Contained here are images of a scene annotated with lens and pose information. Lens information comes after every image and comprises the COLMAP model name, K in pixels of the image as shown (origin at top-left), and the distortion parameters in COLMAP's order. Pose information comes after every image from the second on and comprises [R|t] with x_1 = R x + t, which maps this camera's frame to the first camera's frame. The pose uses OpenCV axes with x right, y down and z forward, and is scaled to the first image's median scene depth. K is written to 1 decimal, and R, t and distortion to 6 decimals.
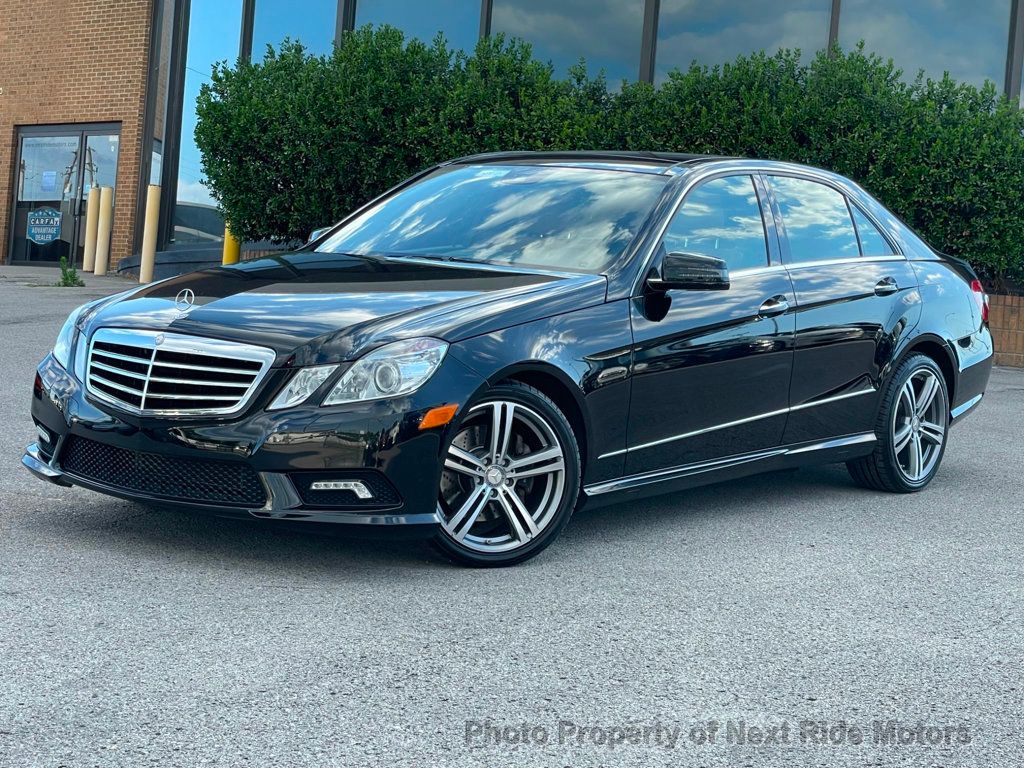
lens RADIAL K [[1936.2, 0, 504.9], [0, 1936.2, 387.9], [0, 0, 1]] dist [0.140647, 0.000000]
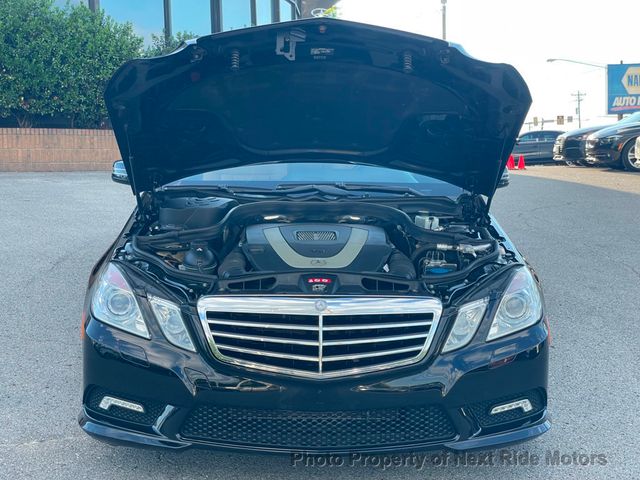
lens RADIAL K [[958.7, 0, 324.6], [0, 958.7, 240.3], [0, 0, 1]] dist [0.115041, 0.000000]
pose [[0.775889, -0.146584, 0.613604, -0.352581], [0.089018, 0.988338, 0.123544, -0.089014], [-0.624558, -0.041235, 0.779889, 0.423937]]
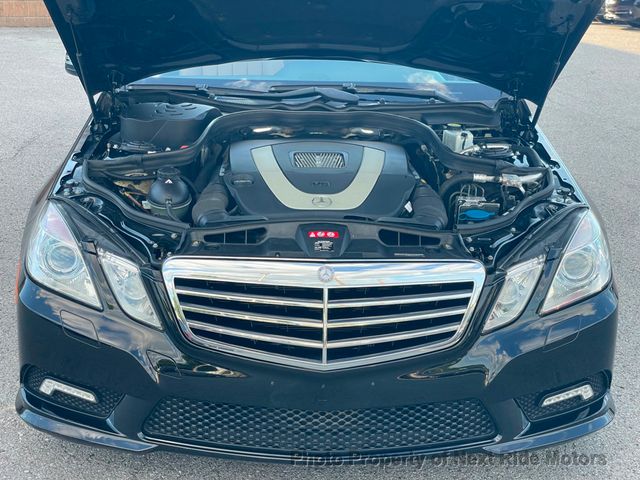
lens RADIAL K [[958.7, 0, 320.0], [0, 958.7, 241.4], [0, 0, 1]] dist [0.115041, 0.000000]
pose [[0.778109, -0.232253, 0.583614, -0.290924], [0.079790, 0.958150, 0.274922, -0.104576], [-0.623041, -0.167352, 0.764076, 0.503591]]
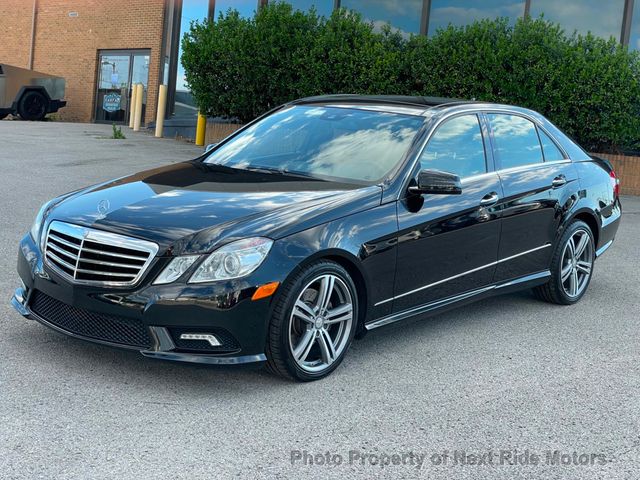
lens RADIAL K [[958.7, 0, 322.6], [0, 958.7, 237.6], [0, 0, 1]] dist [0.115041, 0.000000]
pose [[0.999339, 0.016534, -0.032362, 0.023631], [-0.014462, 0.997894, 0.063230, -0.051696], [0.033339, -0.062721, 0.997474, 0.177294]]
